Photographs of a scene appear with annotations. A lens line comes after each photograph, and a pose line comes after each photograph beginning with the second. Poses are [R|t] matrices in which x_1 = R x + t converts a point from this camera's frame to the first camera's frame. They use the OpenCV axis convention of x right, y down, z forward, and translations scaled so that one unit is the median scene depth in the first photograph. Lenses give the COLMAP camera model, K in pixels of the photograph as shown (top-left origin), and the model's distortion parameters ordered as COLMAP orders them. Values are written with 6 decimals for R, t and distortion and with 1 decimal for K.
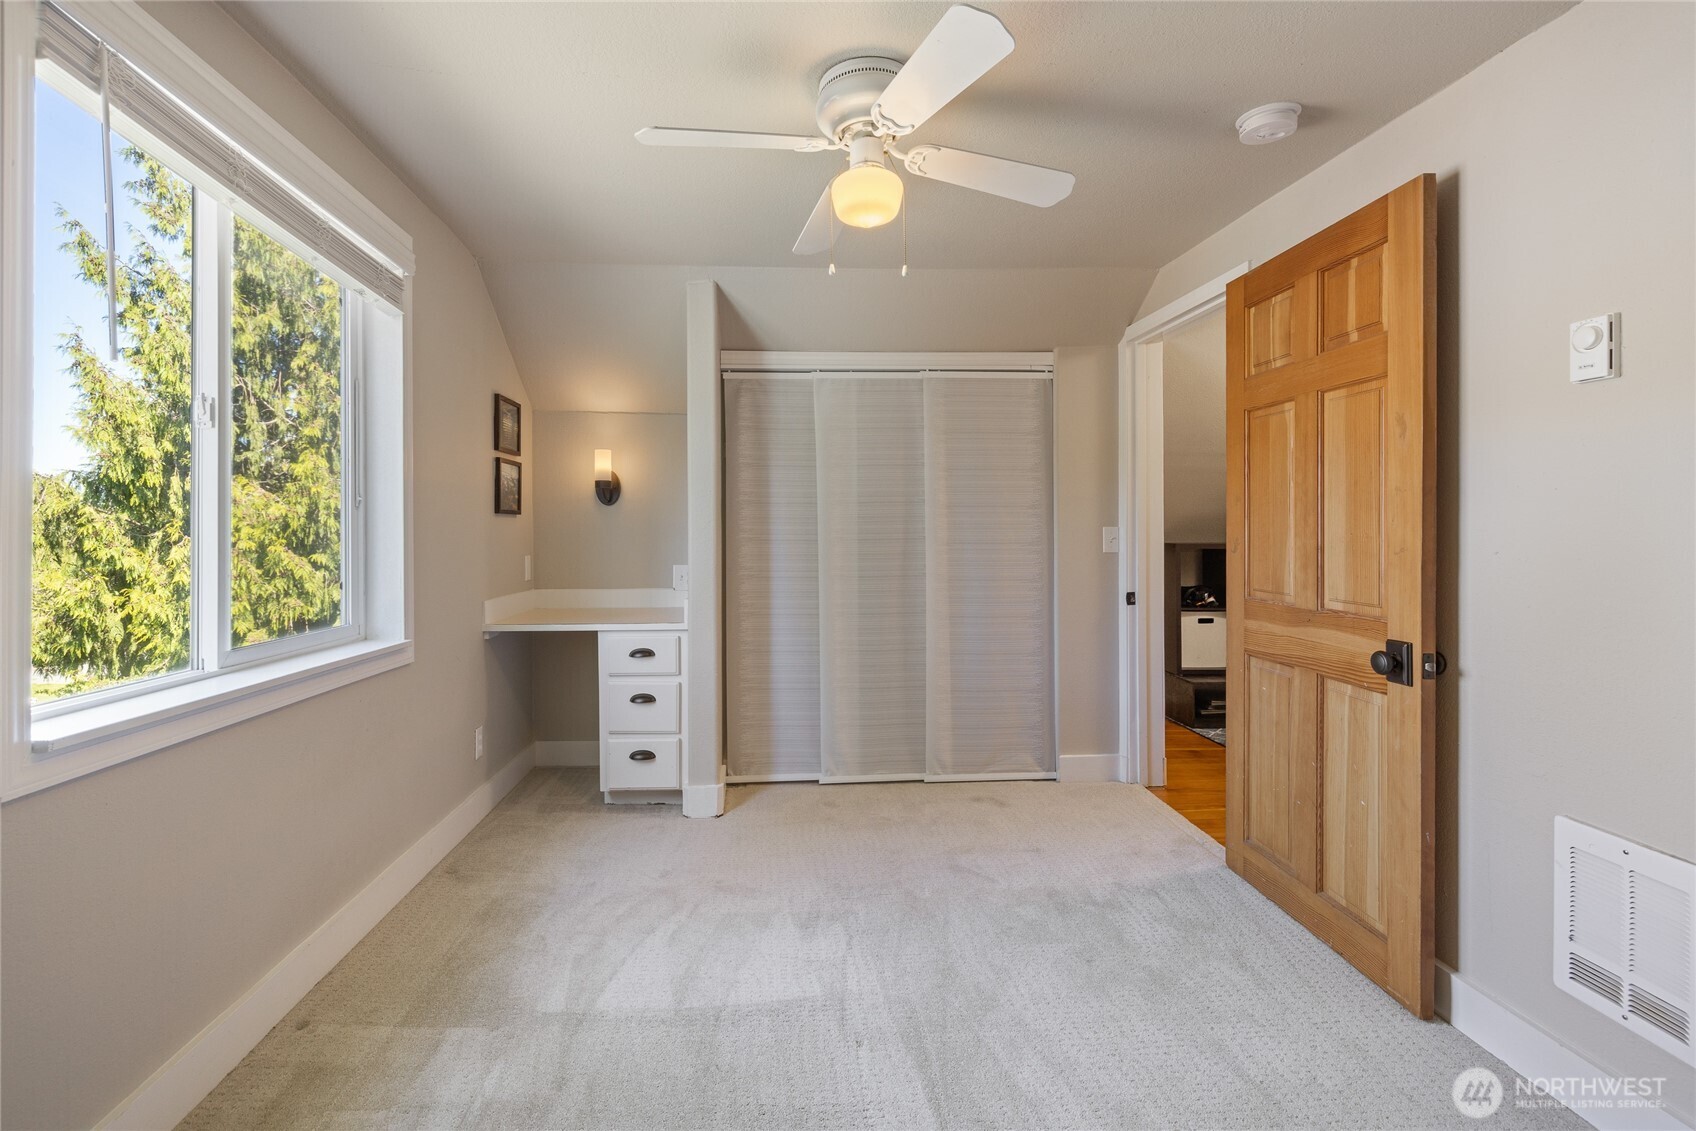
lens RADIAL K [[748.8, 0, 844.2], [0, 748.8, 551.3], [0, 0, 1]] dist [-0.001557, -0.000114]
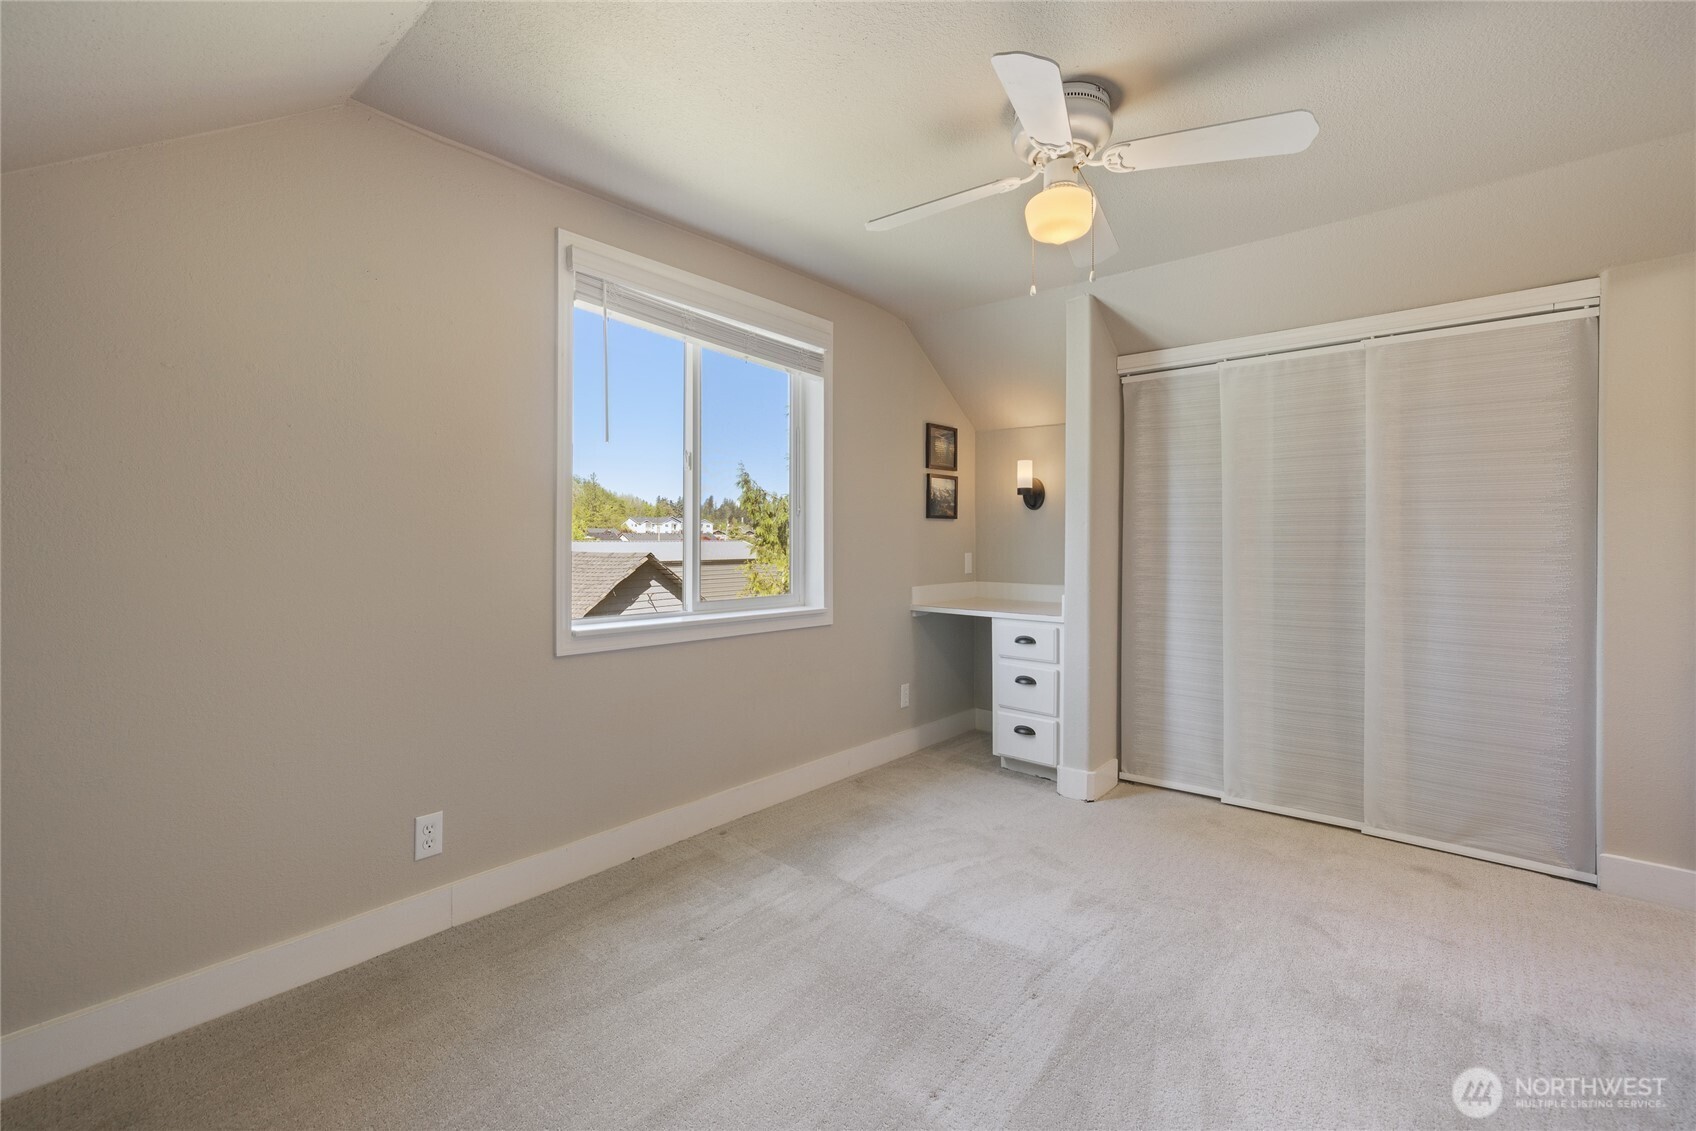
lens RADIAL K [[717.2, 0, 834.0], [0, 717.2, 563.9], [0, 0, 1]] dist [-0.000325, 0.000592]
pose [[0.721718, 0.030607, -0.691510, 0.259625], [-0.021080, 0.999530, 0.022239, 0.003061], [0.691866, -0.001474, 0.722024, 0.018708]]
